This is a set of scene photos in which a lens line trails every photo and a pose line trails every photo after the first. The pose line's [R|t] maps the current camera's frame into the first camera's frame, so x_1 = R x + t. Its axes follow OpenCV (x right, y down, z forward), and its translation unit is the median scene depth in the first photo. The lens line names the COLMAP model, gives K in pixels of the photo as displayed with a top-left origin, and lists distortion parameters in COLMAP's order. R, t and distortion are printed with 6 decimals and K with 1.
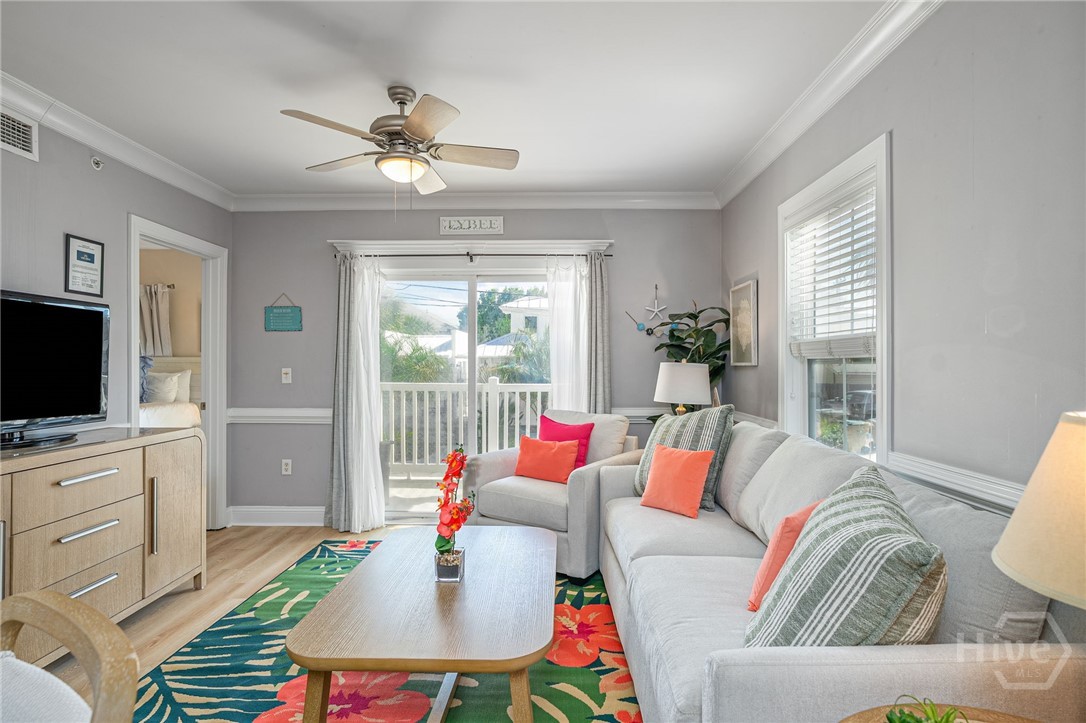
lens RADIAL K [[566.8, 0, 553.3], [0, 566.8, 362.9], [0, 0, 1]] dist [-0.008353, 0.004213]
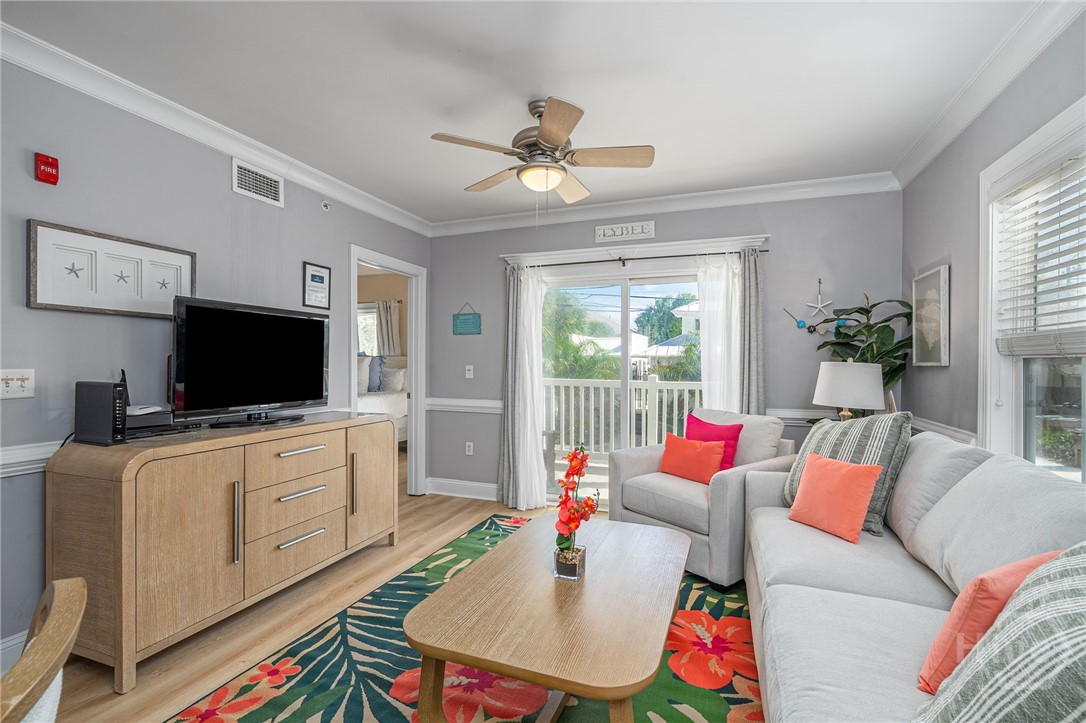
lens RADIAL K [[492.6, 0, 547.7], [0, 492.6, 365.6], [0, 0, 1]] dist [-0.010033, 0.003253]
pose [[0.939415, 0.006190, -0.342727, 0.050402], [-0.003485, 0.999958, 0.008508, 0.000173], [0.342765, -0.006798, 0.939397, 0.109720]]
